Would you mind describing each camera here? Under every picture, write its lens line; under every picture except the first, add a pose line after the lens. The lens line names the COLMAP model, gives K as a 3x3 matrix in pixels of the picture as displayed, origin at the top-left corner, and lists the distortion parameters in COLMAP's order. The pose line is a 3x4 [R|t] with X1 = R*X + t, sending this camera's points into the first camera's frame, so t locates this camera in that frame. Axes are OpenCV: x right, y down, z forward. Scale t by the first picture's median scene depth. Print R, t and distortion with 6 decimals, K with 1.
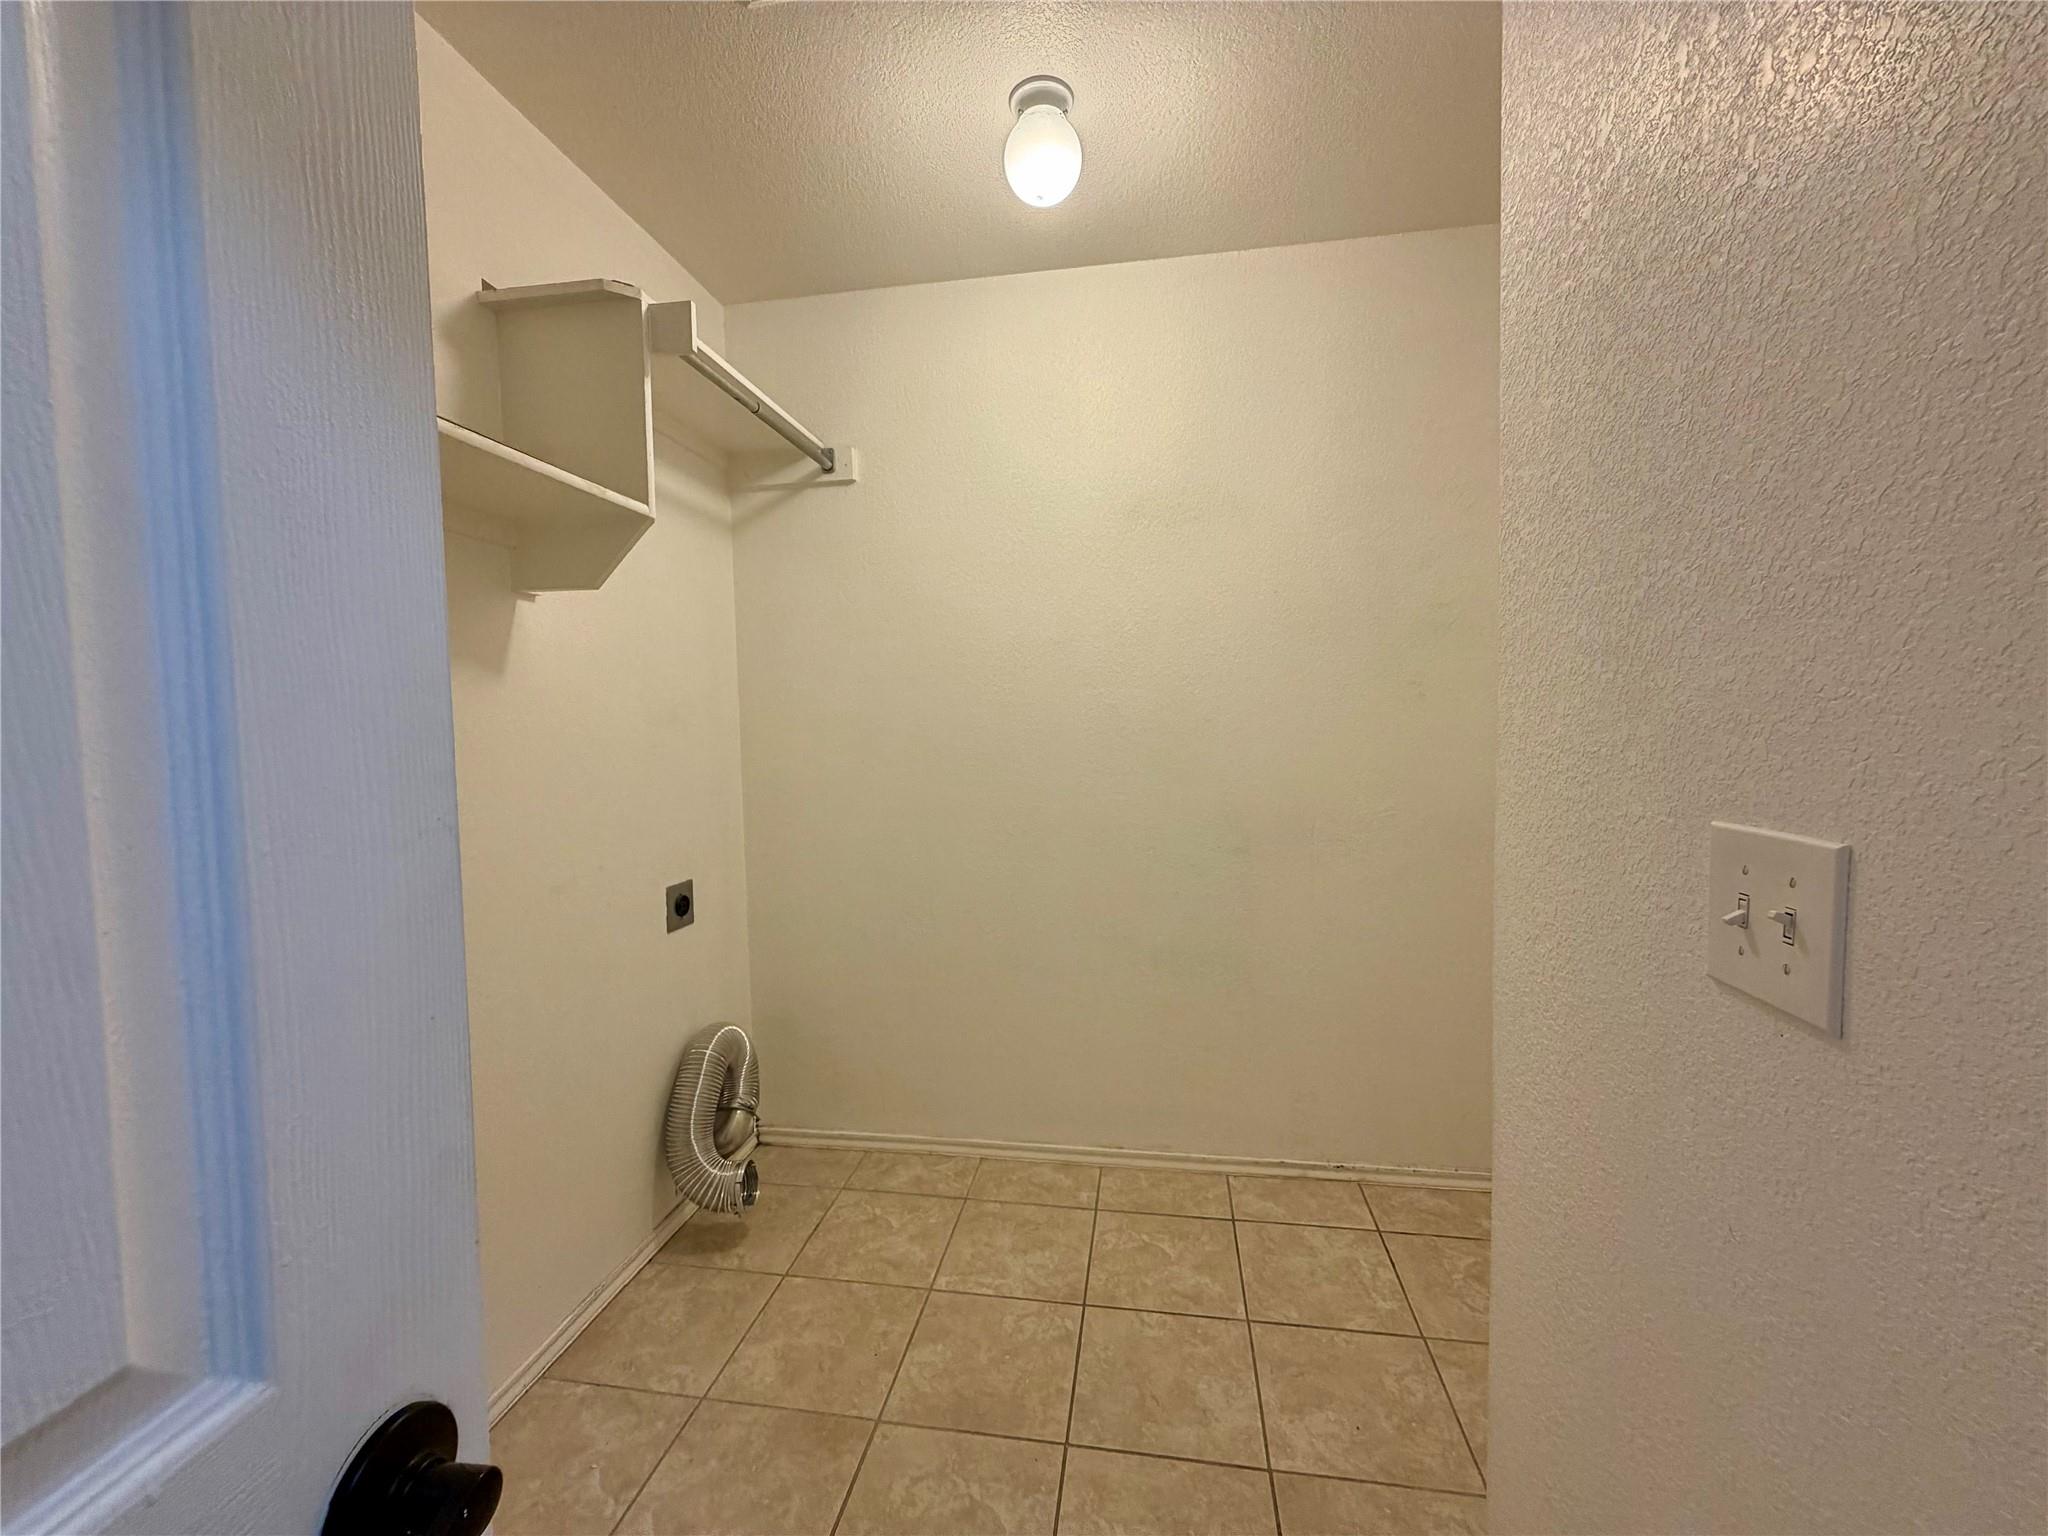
lens RADIAL K [[816.5, 0, 1023.1], [0, 816.5, 767.3], [0, 0, 1]] dist [0.000341, -0.000269]
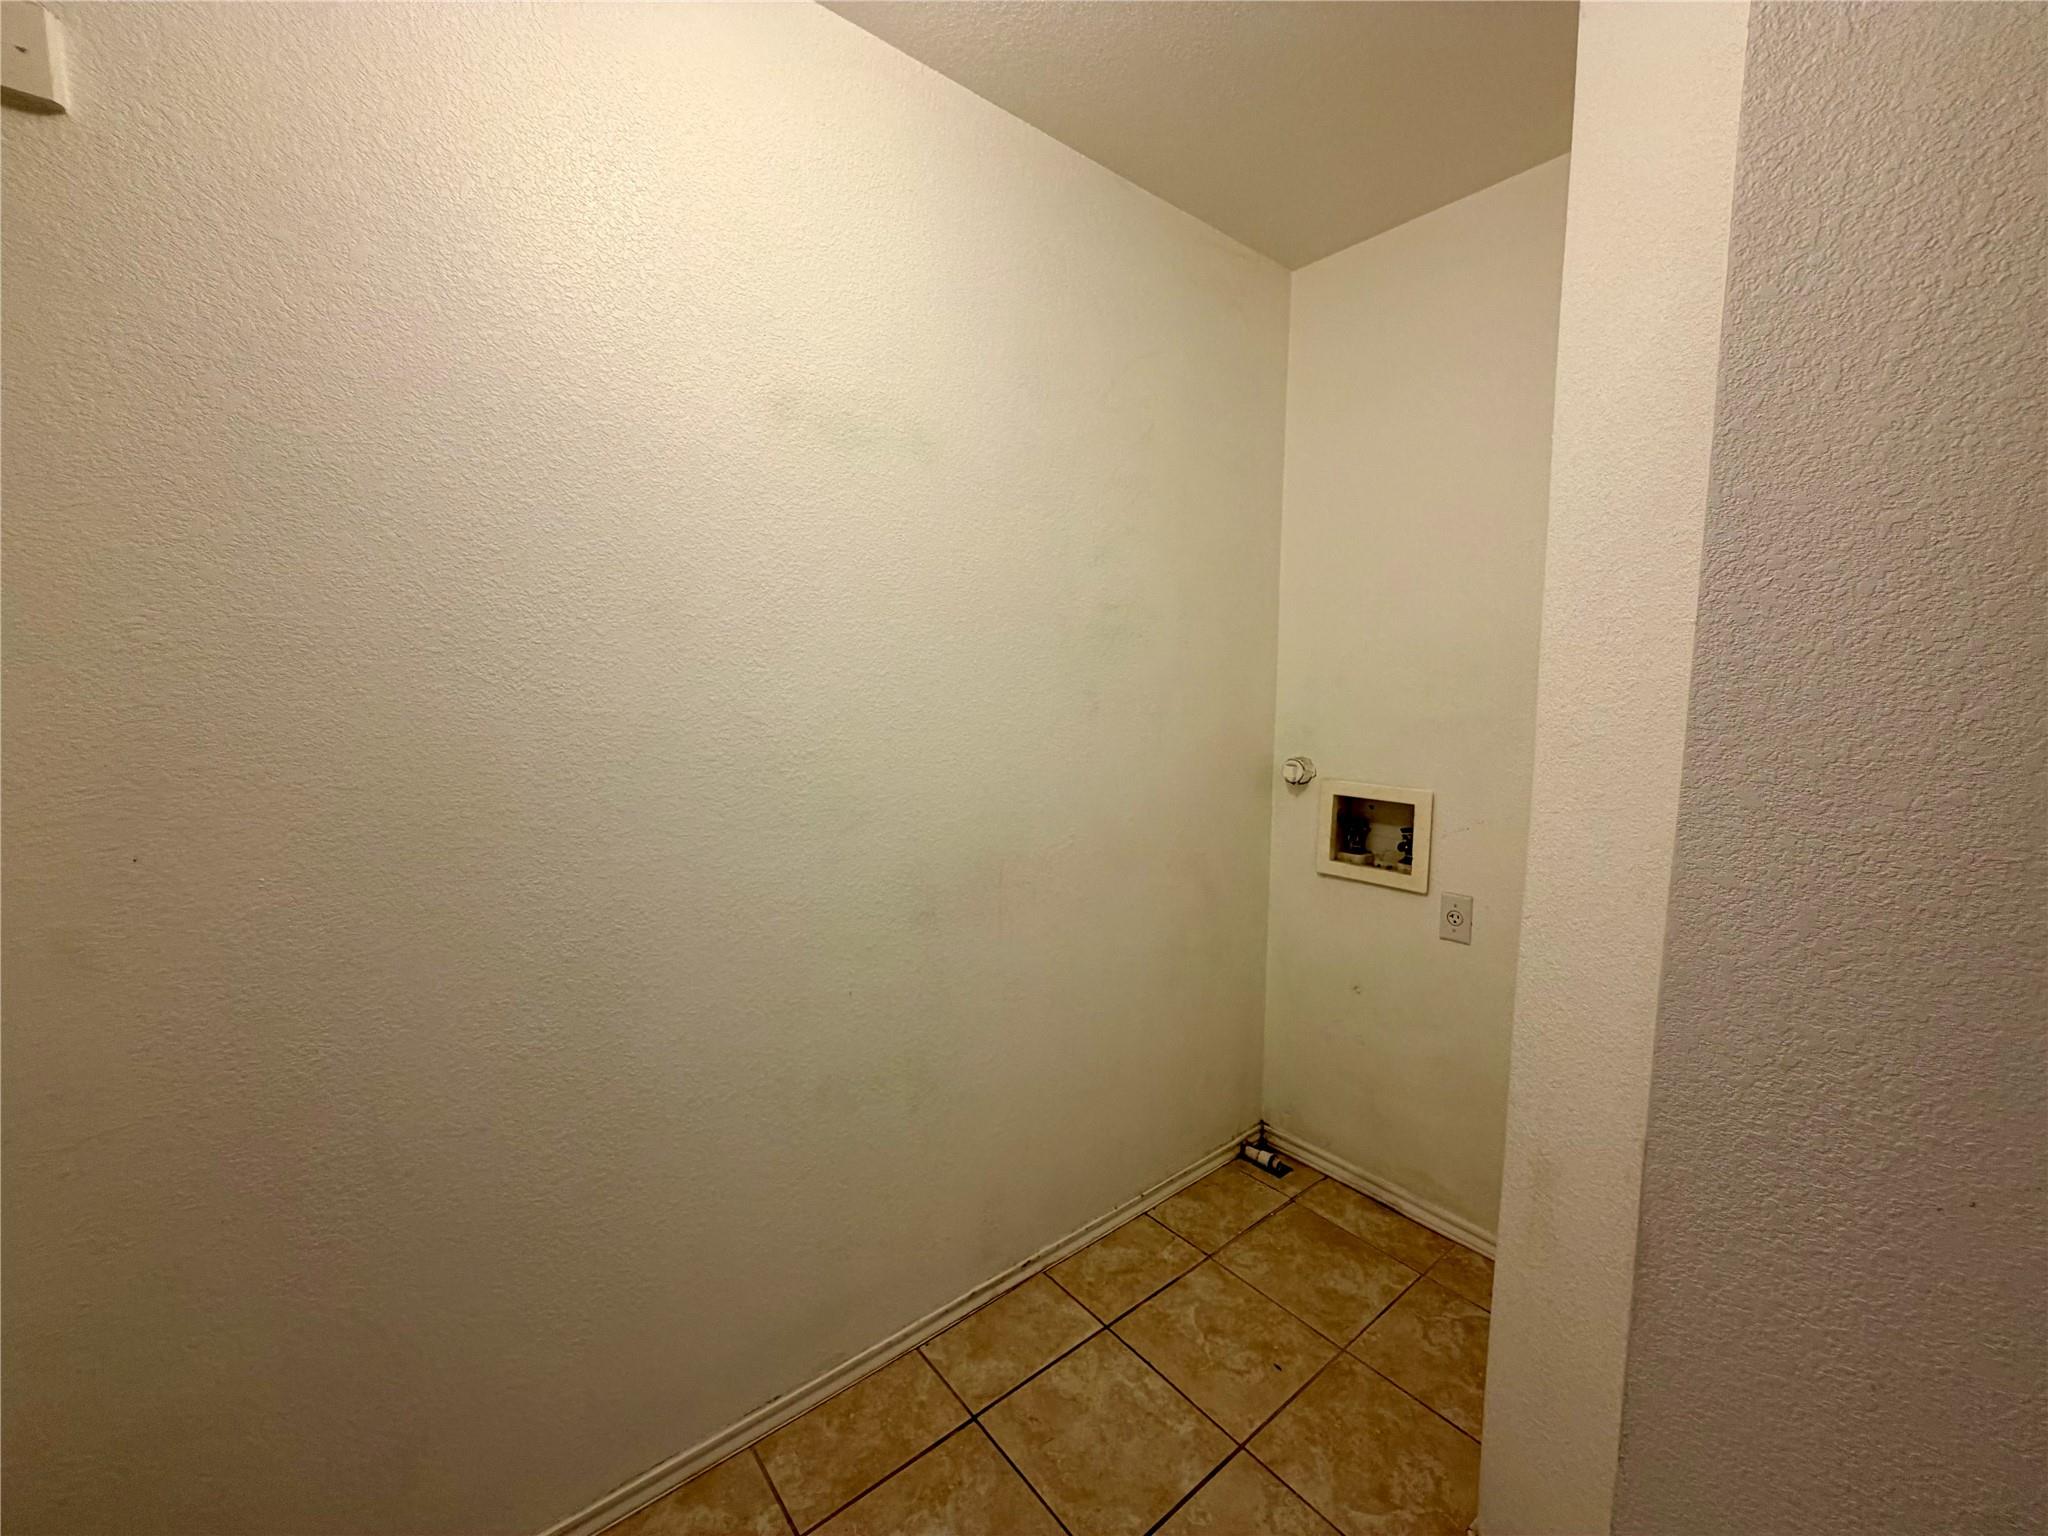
lens RADIAL K [[816.5, 0, 1023.1], [0, 816.5, 767.3], [0, 0, 1]] dist [0.000341, -0.000269]
pose [[0.670776, -0.046007, 0.740232, -0.218407], [0.026015, 0.998919, 0.038511, -0.054848], [-0.741203, -0.006575, 0.671248, 0.453113]]
